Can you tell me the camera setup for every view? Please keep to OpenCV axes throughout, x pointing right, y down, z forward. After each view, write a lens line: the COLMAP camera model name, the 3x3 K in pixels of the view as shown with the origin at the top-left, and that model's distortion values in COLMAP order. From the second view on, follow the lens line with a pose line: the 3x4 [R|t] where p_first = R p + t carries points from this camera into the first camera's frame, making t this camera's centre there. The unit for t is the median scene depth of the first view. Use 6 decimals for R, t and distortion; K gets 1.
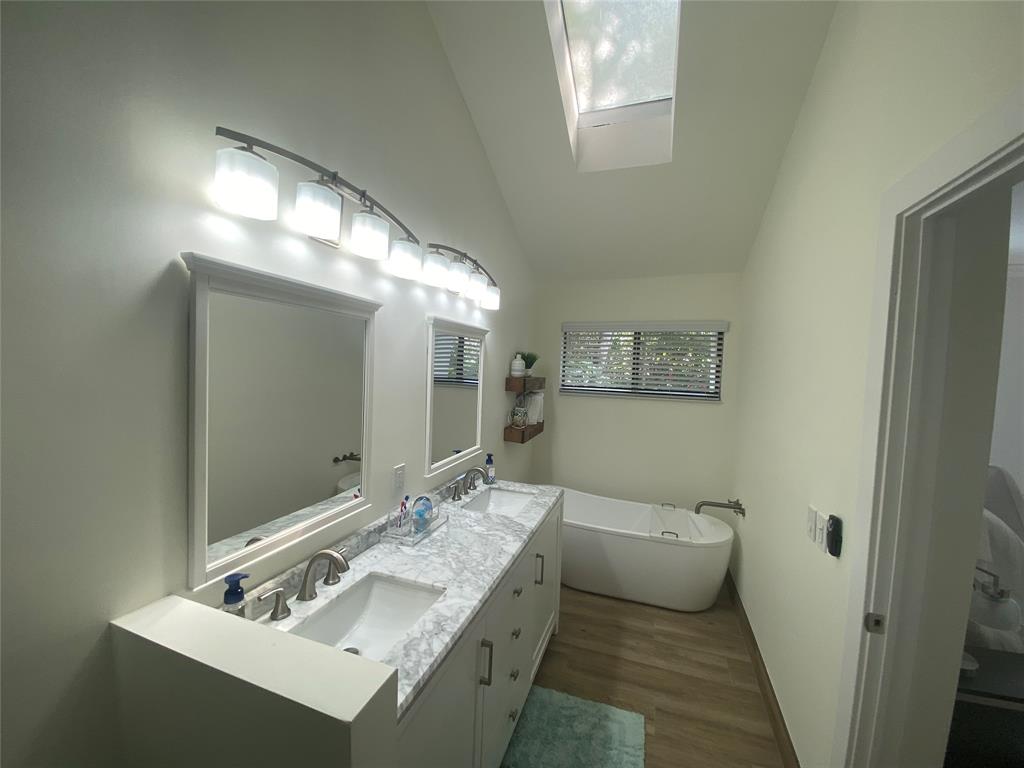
lens RADIAL K [[418.2, 0, 506.2], [0, 418.2, 383.9], [0, 0, 1]] dist [0.010495, -0.014313]
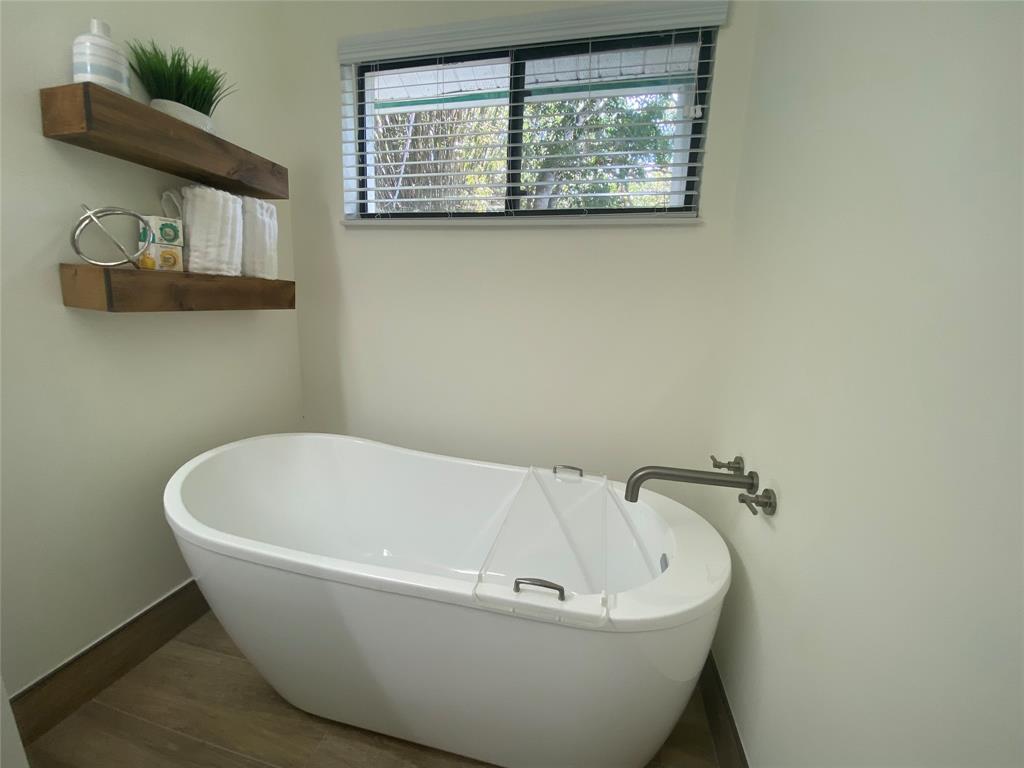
lens RADIAL K [[418.2, 0, 510.0], [0, 418.2, 384.5], [0, 0, 1]] dist [0.010495, -0.014313]
pose [[0.991705, -0.021359, 0.126748, 0.306955], [0.002101, 0.988659, 0.150162, 0.156079], [-0.128518, -0.148650, 0.980503, 0.669589]]
